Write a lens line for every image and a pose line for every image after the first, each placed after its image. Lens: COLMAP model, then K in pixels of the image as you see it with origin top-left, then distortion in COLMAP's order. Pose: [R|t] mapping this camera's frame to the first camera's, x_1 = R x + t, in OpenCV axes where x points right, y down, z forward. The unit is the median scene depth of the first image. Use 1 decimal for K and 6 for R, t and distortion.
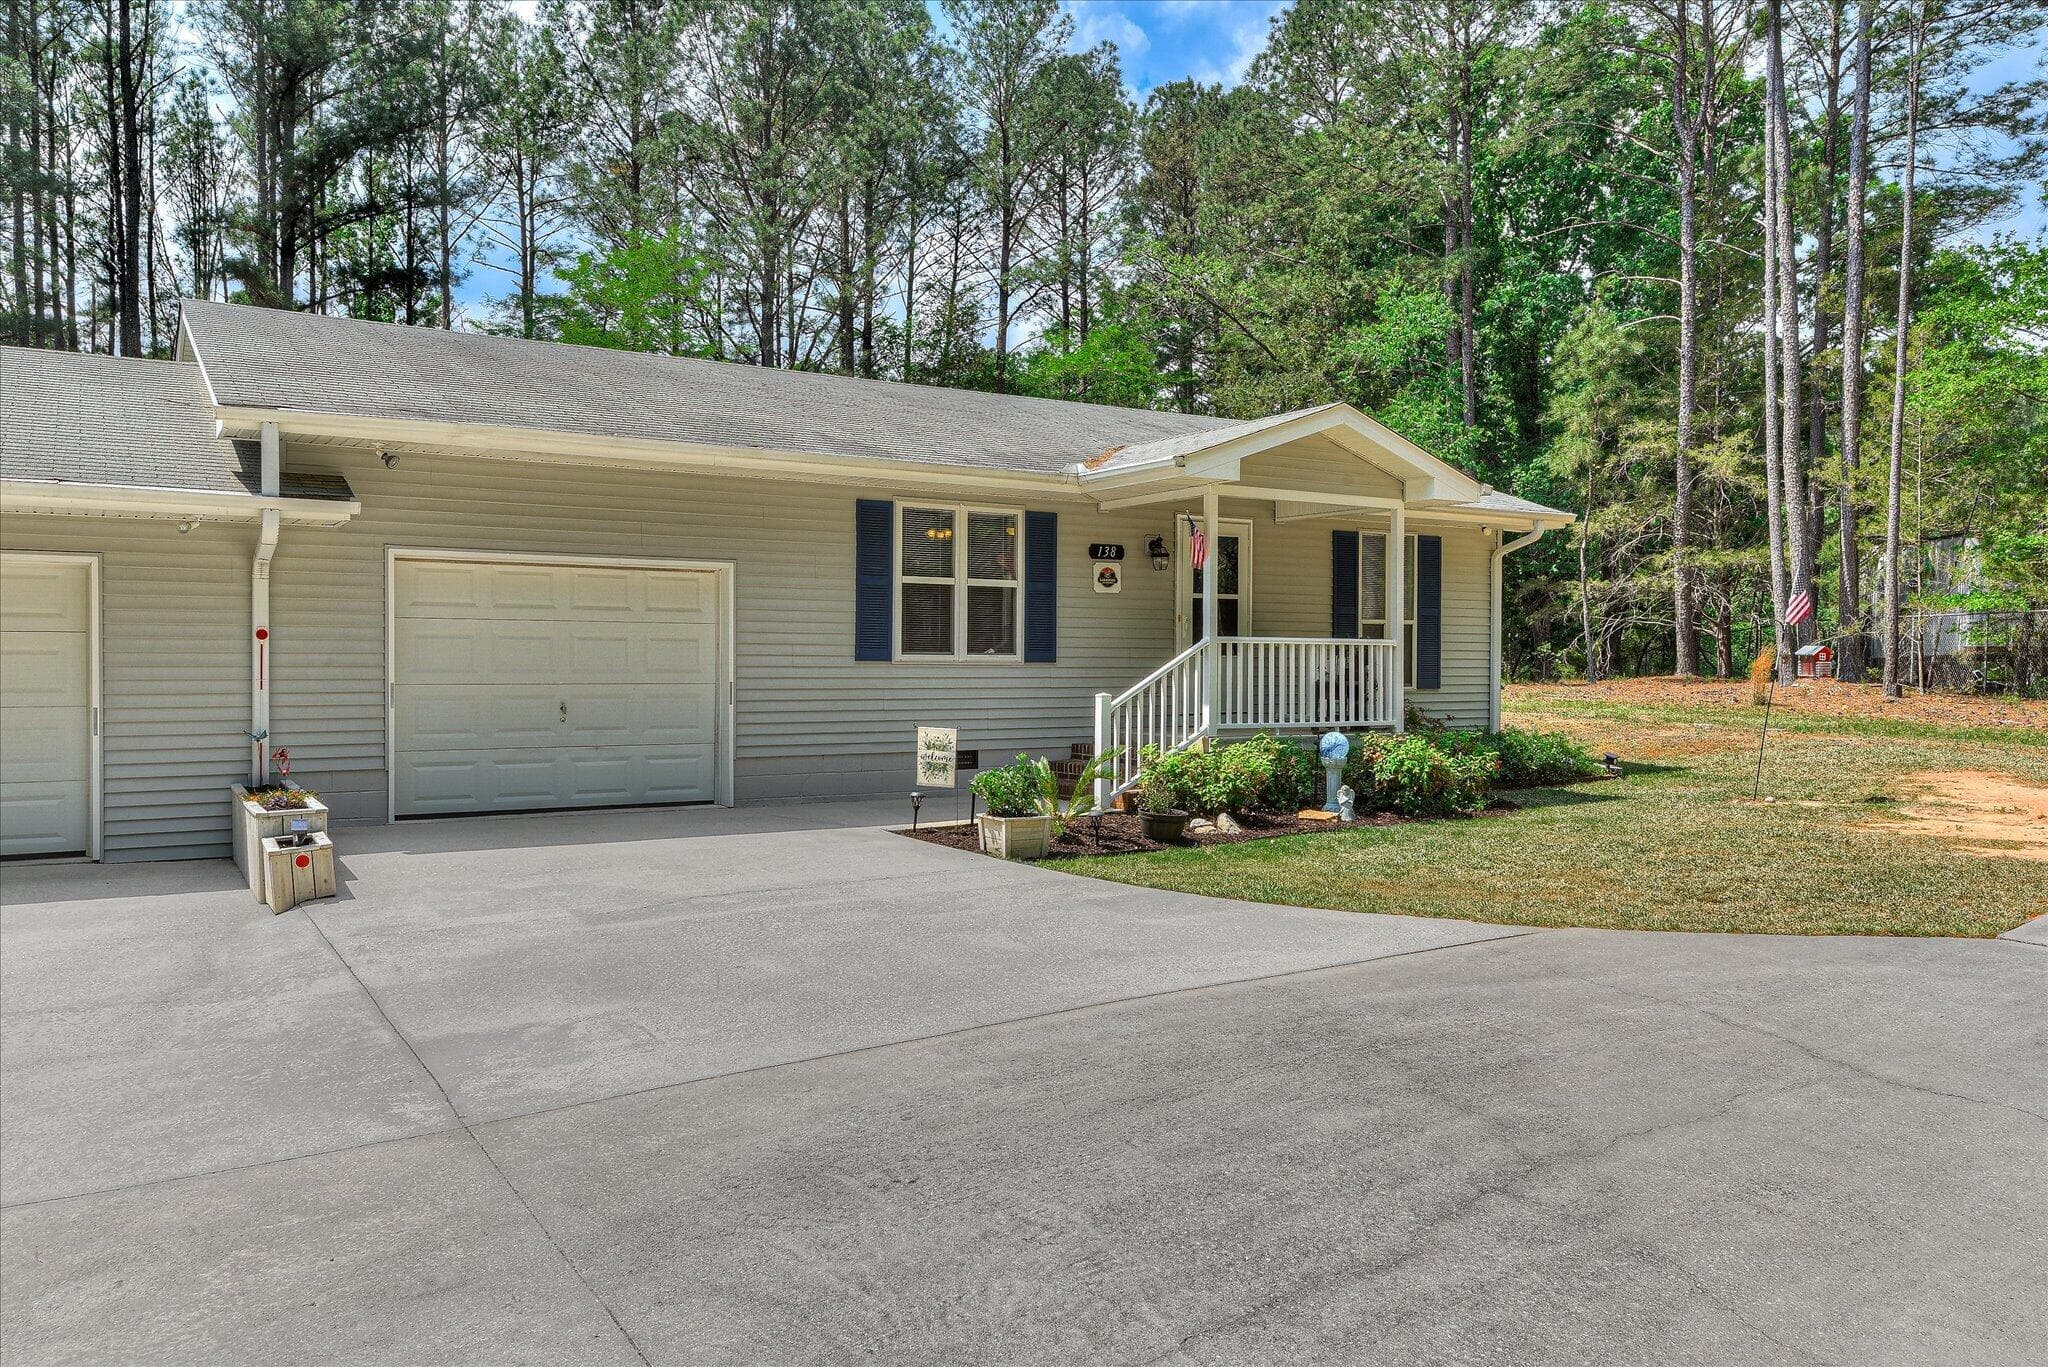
lens RADIAL K [[1513.9, 0, 1024.0], [0, 1513.9, 683.5], [0, 0, 1]] dist [0.013706, -0.007680]
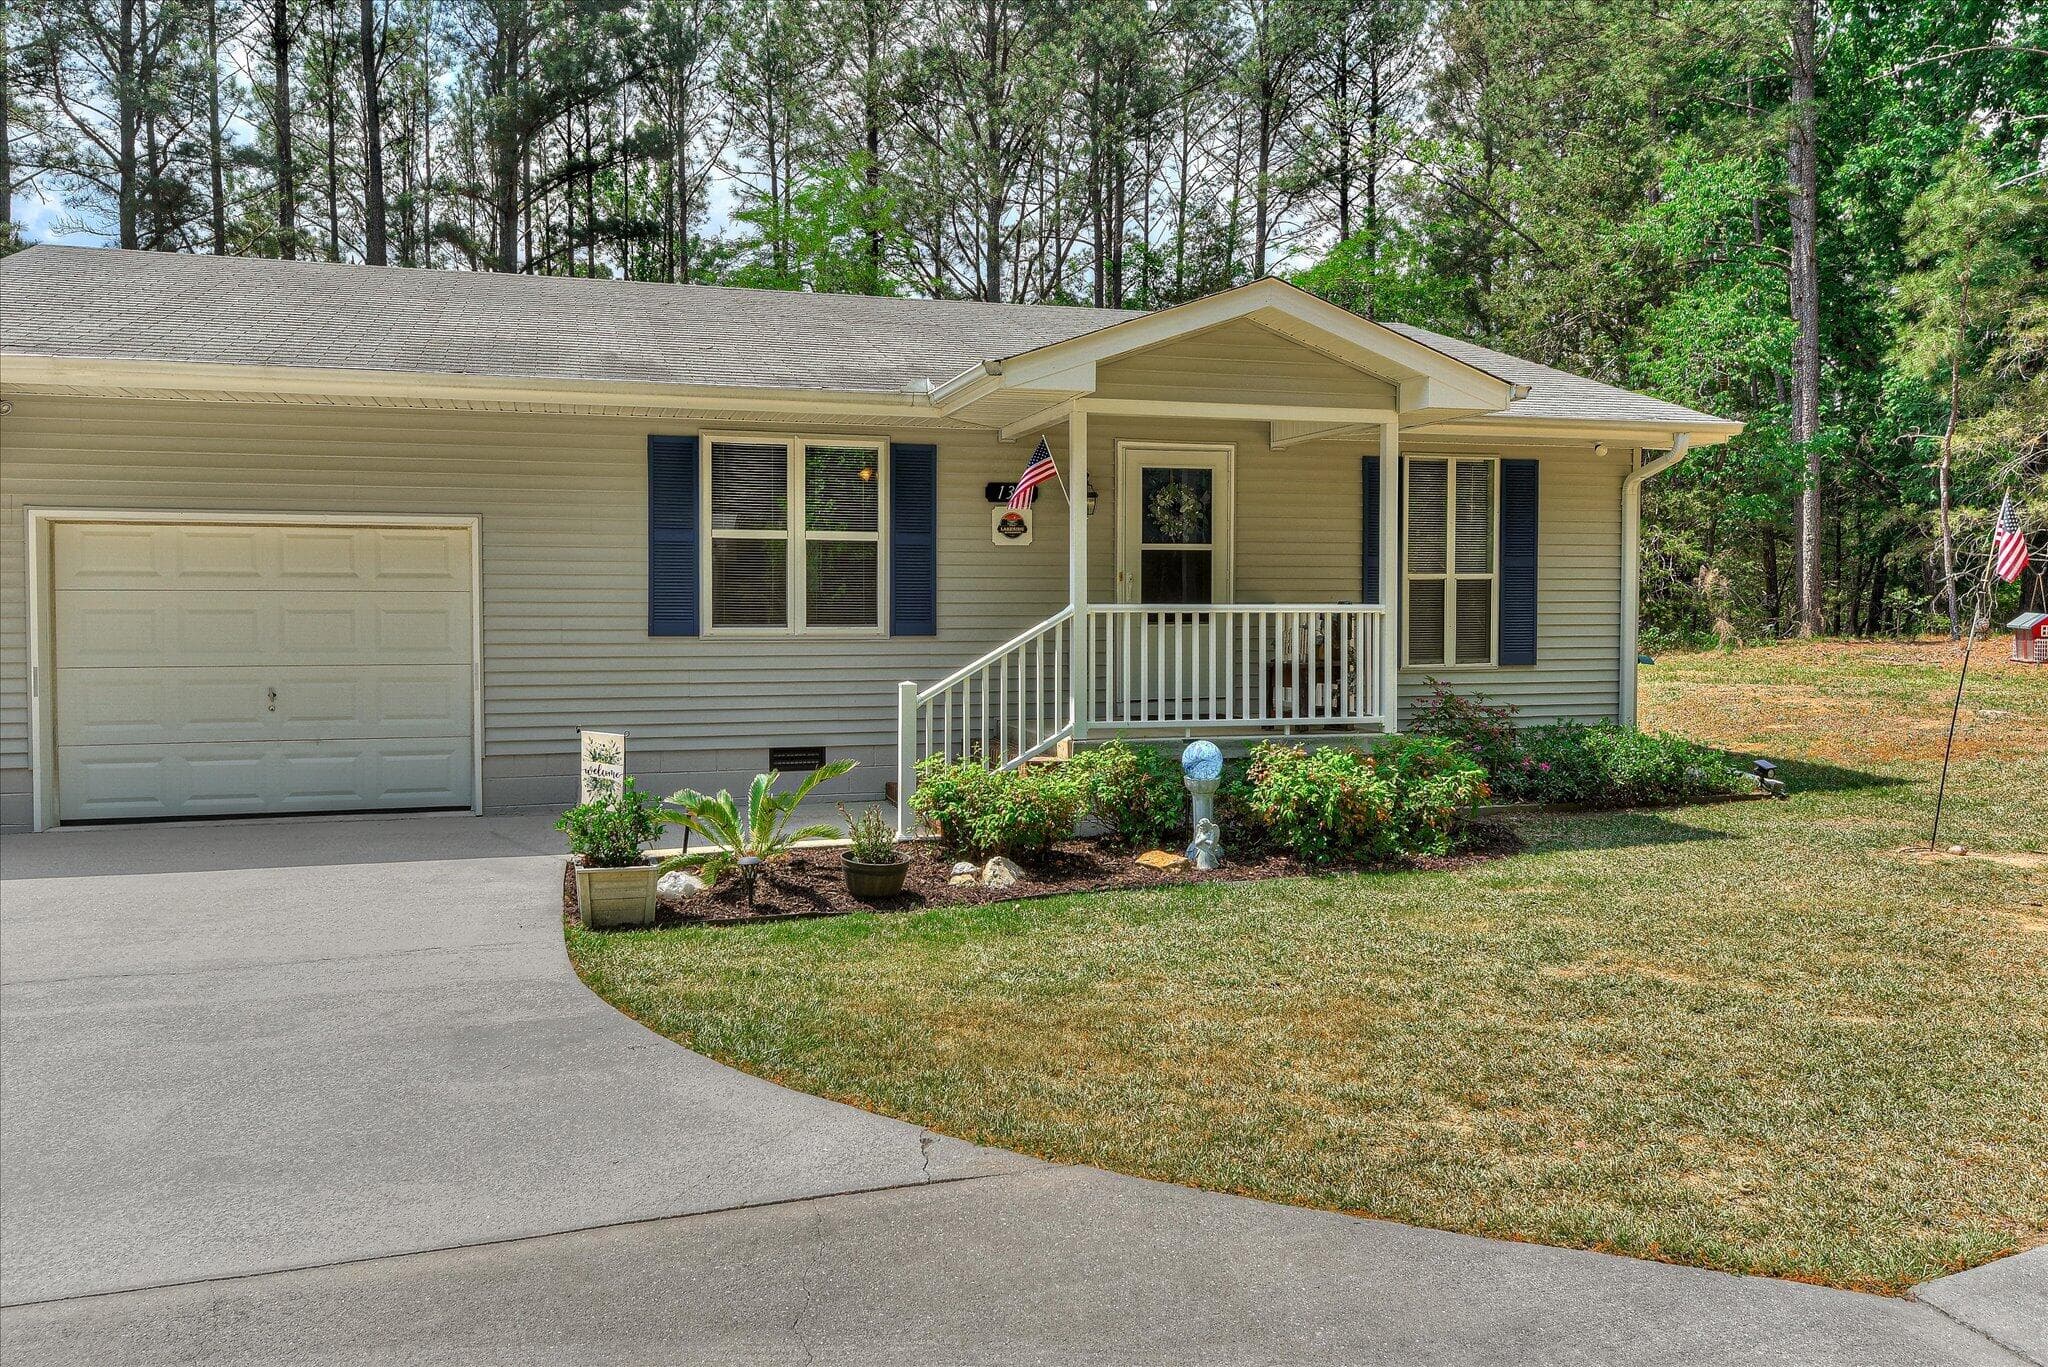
lens RADIAL K [[1514.7, 0, 987.6], [0, 1514.7, 644.5], [0, 0, 1]] dist [0.042793, -0.044381]
pose [[0.962232, 0.003465, -0.272208, 0.262434], [-0.000261, 0.999930, 0.011804, -0.018604], [0.272230, -0.011287, 0.962166, 0.253083]]
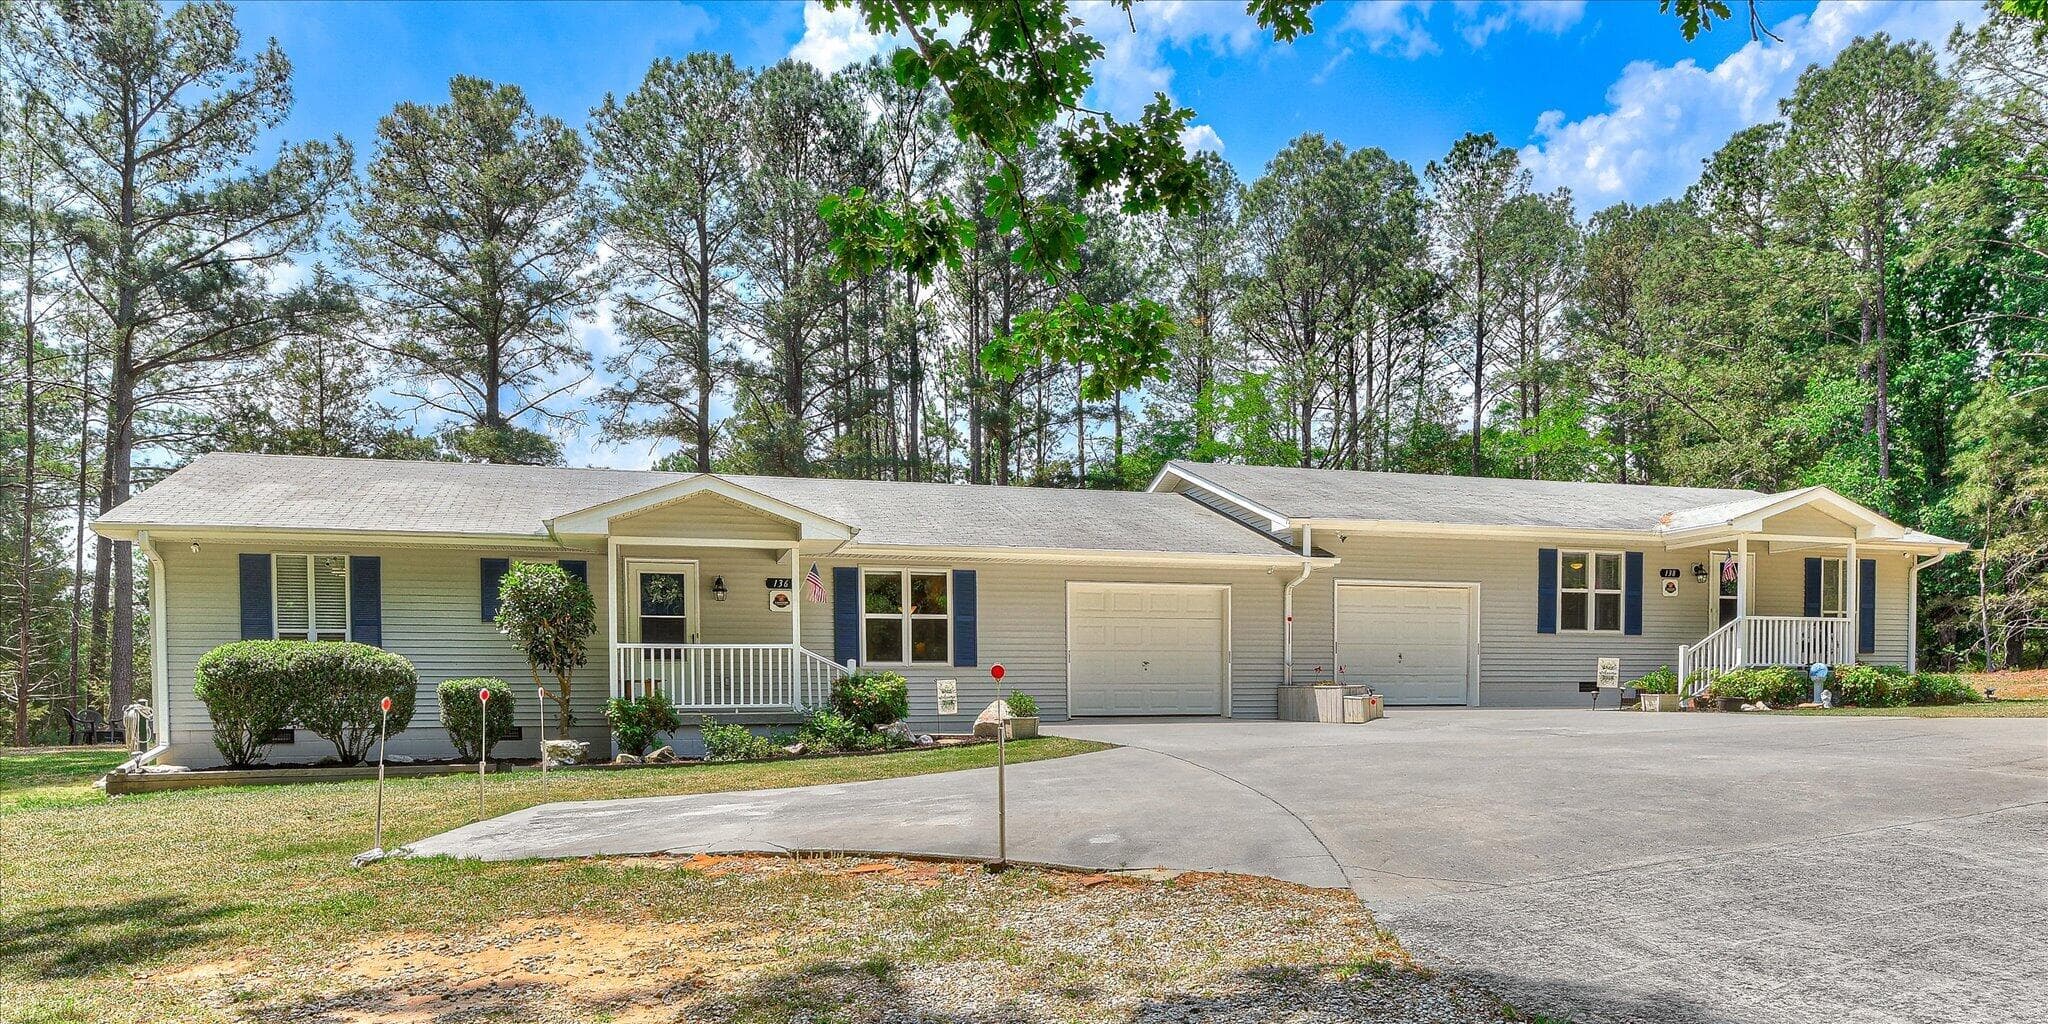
lens RADIAL K [[1360.9, 0, 1051.4], [0, 1360.9, 735.8], [0, 0, 1]] dist [0.029745, -0.049359]
pose [[0.968111, -0.001071, -0.250519, -0.256530], [0.003821, 0.999938, 0.010490, 0.088189], [0.250492, -0.011113, 0.968055, -0.774815]]
